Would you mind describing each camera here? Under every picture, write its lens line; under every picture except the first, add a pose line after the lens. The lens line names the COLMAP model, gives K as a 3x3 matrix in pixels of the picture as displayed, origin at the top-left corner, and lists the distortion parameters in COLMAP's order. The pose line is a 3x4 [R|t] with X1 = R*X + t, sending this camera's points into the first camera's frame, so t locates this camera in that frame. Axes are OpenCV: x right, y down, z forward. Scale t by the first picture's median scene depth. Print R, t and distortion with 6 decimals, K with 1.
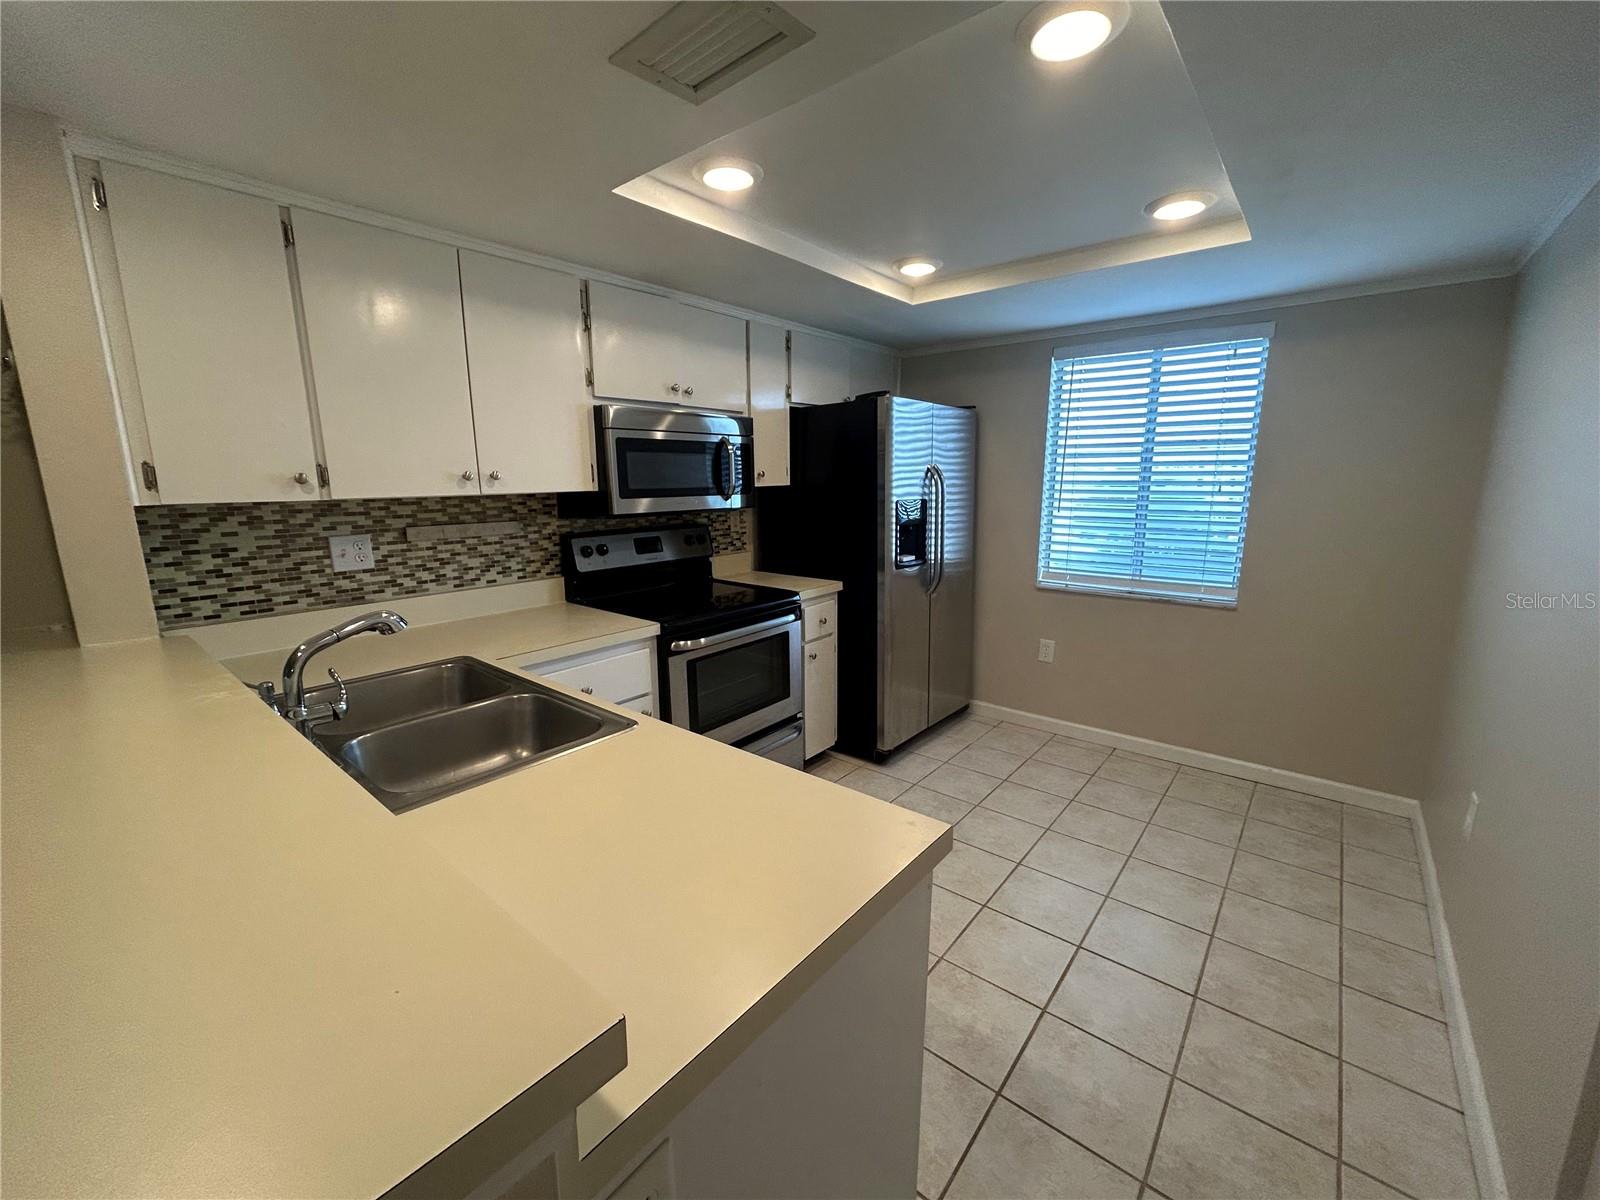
lens RADIAL K [[645.9, 0, 798.7], [0, 645.9, 597.8], [0, 0, 1]] dist [-0.002775, 0.001910]
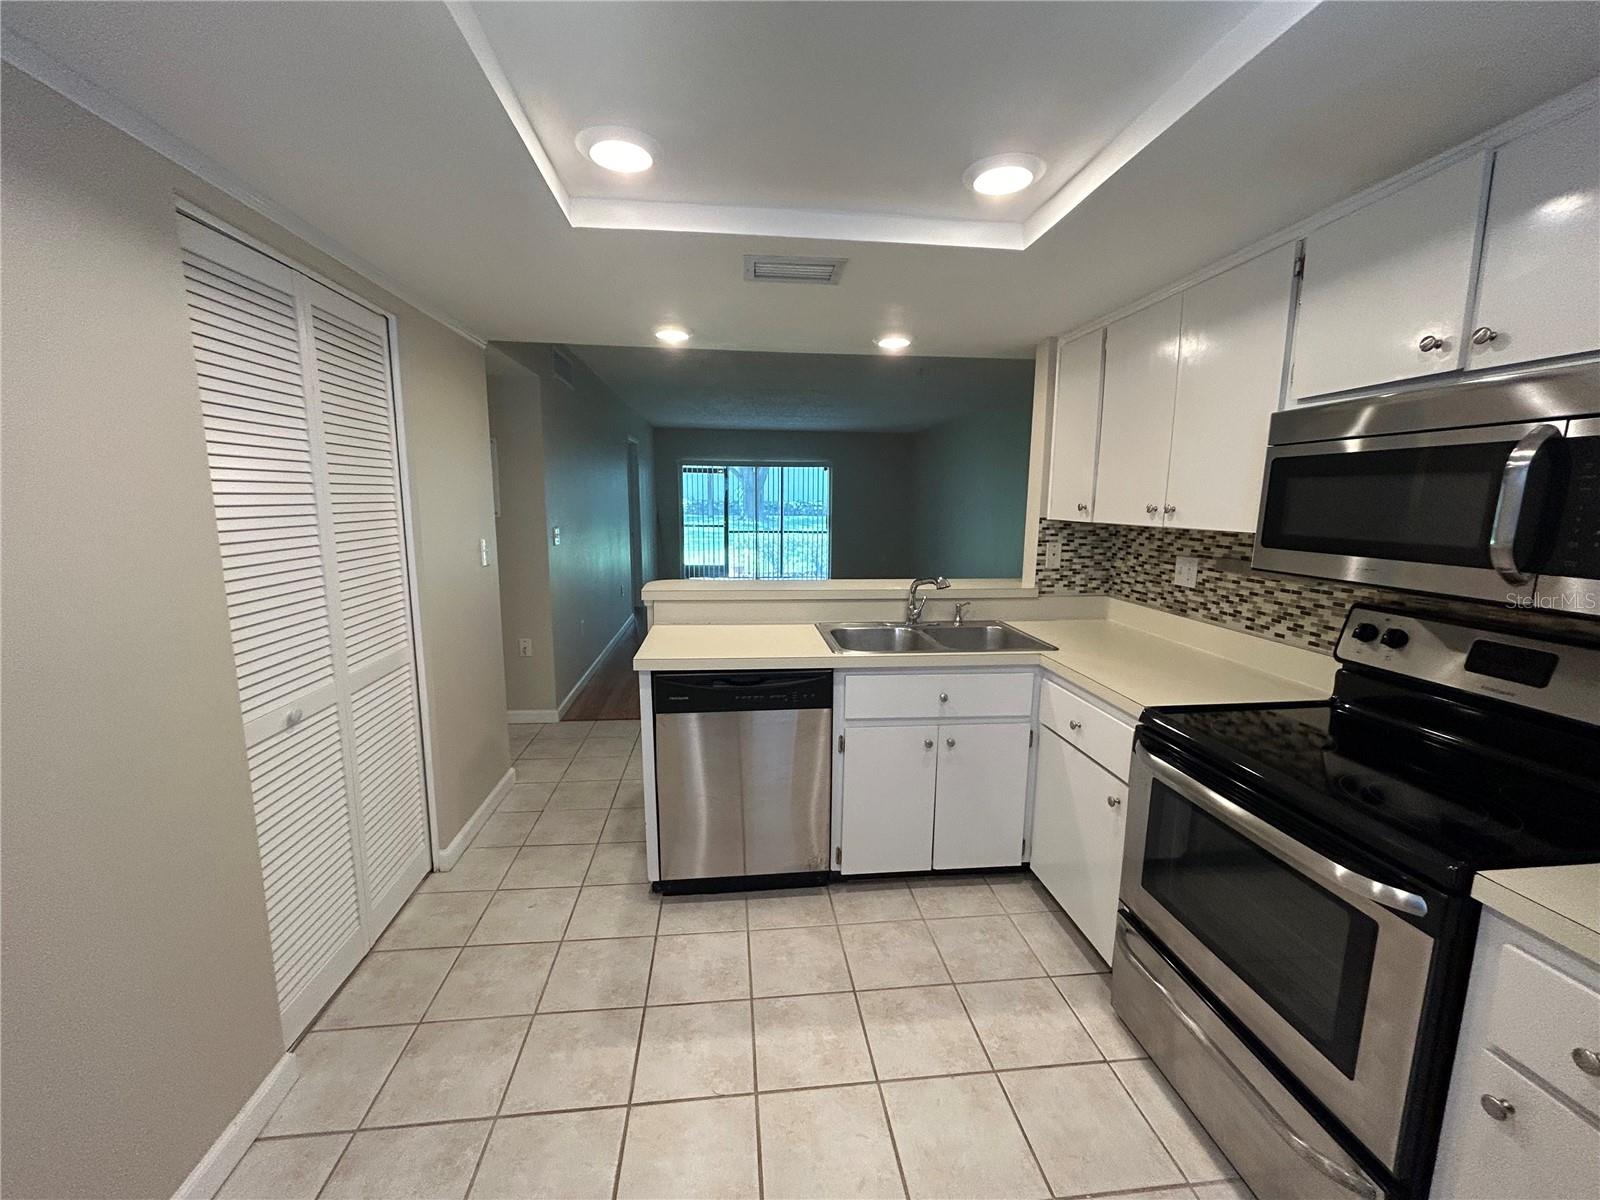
lens RADIAL K [[645.9, 0, 798.9], [0, 645.9, 597.7], [0, 0, 1]] dist [-0.002775, 0.001910]
pose [[-0.696572, 0.112271, -0.708649, 0.599557], [-0.139346, 0.947707, 0.287115, -0.246913], [0.703826, 0.298743, -0.644501, 1.188968]]
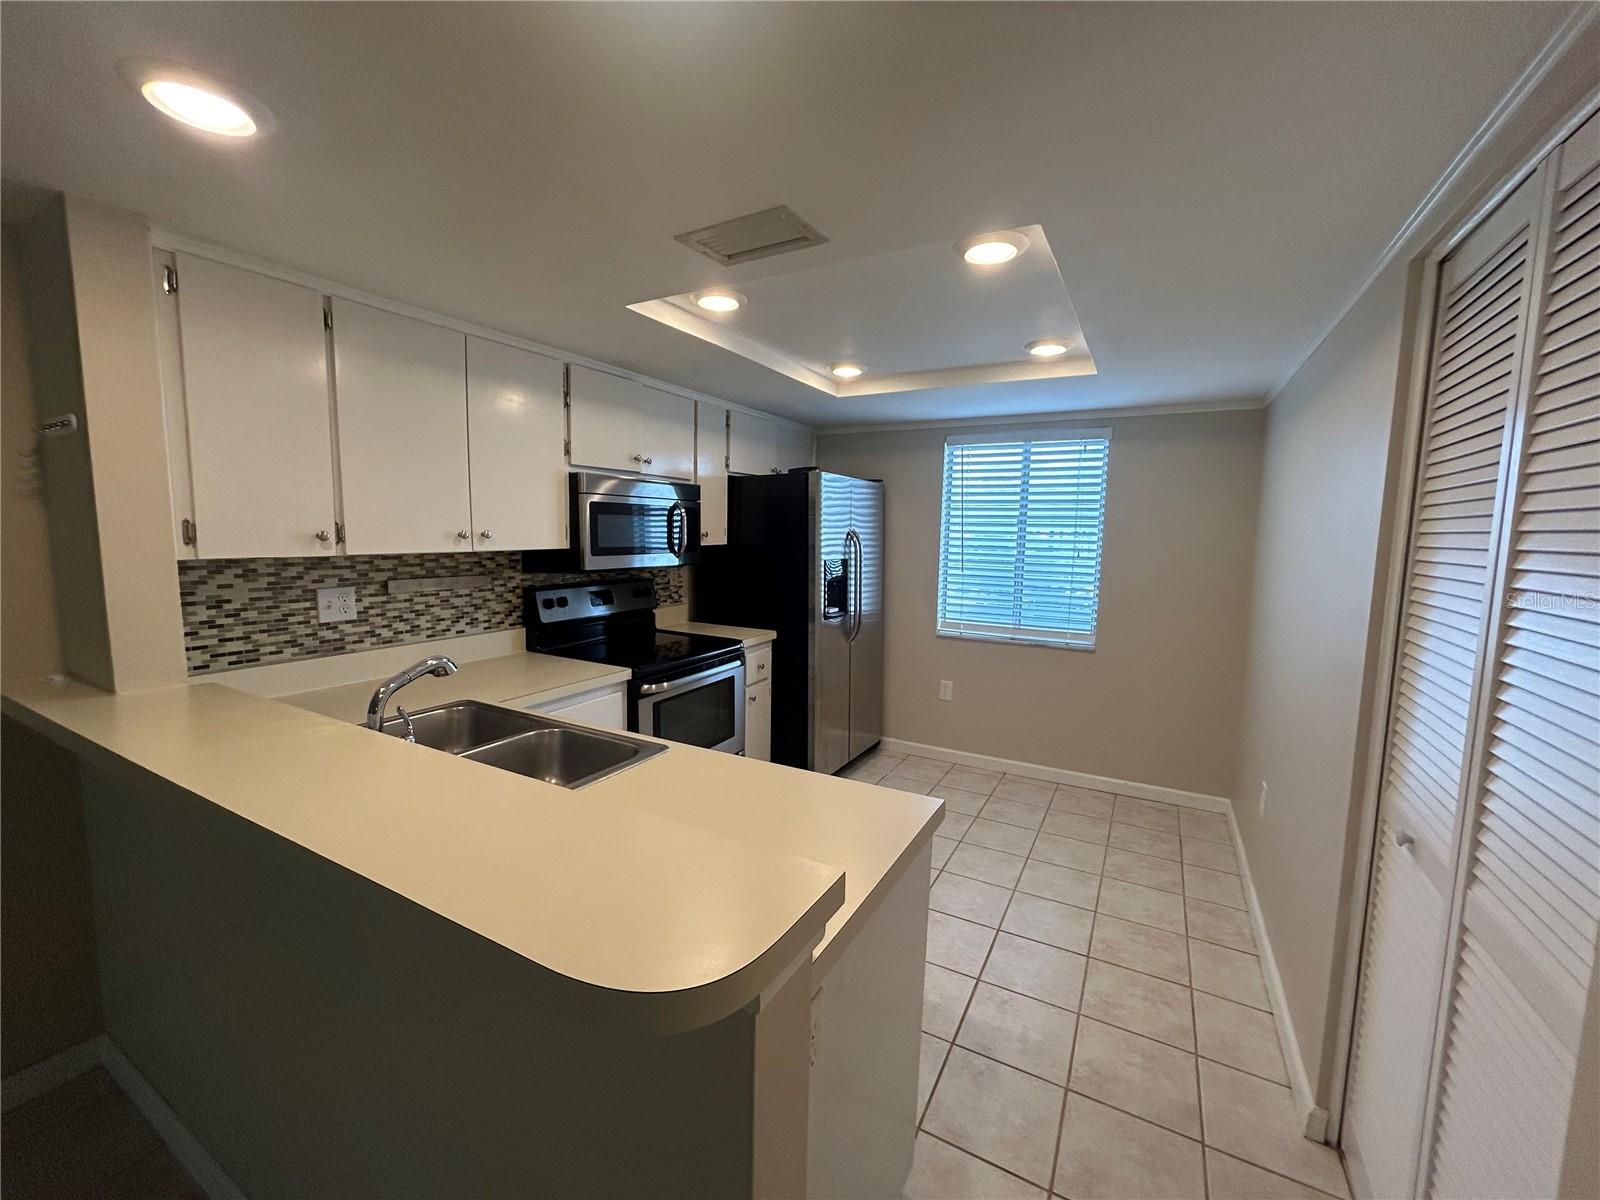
lens RADIAL K [[645.9, 0, 799.2], [0, 645.9, 598.2], [0, 0, 1]] dist [-0.002775, 0.001910]
pose [[0.982487, 0.003986, 0.186288, -0.142383], [0.010907, 0.996826, -0.078855, 0.009709], [-0.186011, 0.079506, 0.979326, -0.148902]]
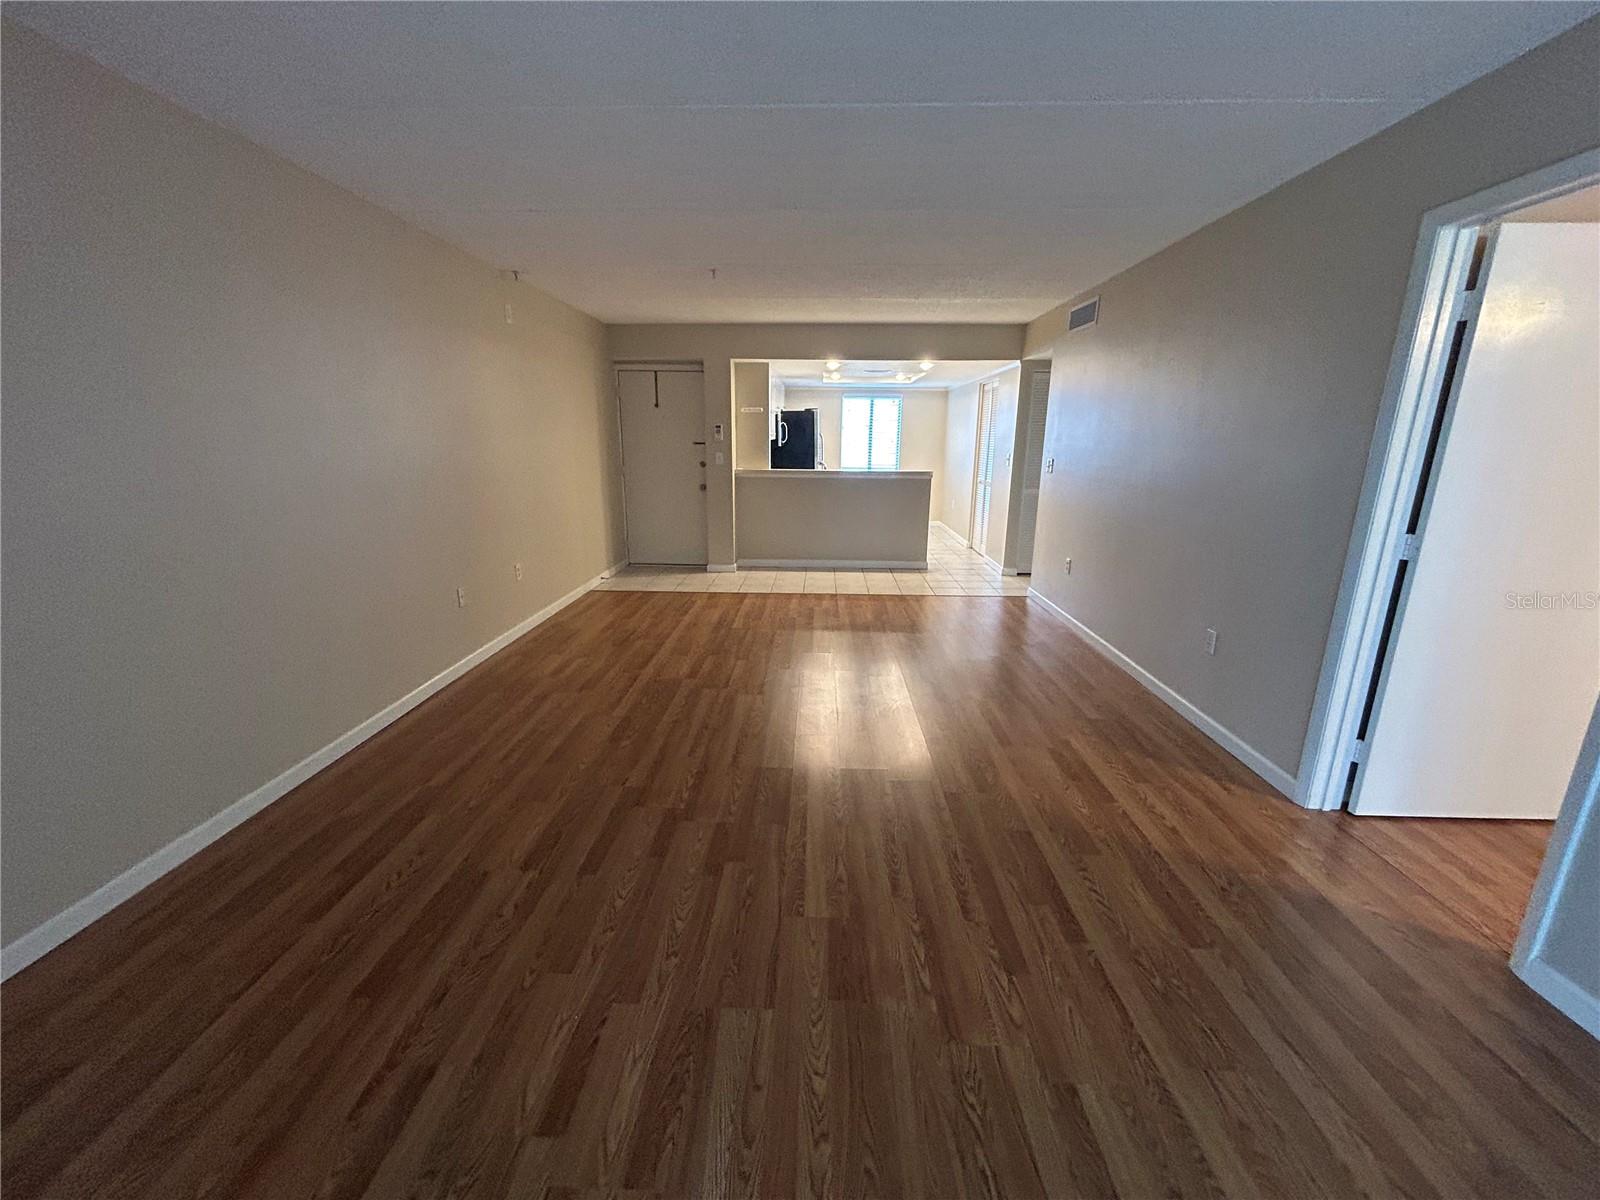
lens RADIAL K [[645.9, 0, 794.9], [0, 645.9, 602.8], [0, 0, 1]] dist [-0.002775, 0.001910]
pose [[0.796031, -0.139940, 0.588856, -2.407032], [0.100890, 0.989972, 0.098877, 0.370957], [-0.596788, -0.019299, 0.802167, -1.828079]]
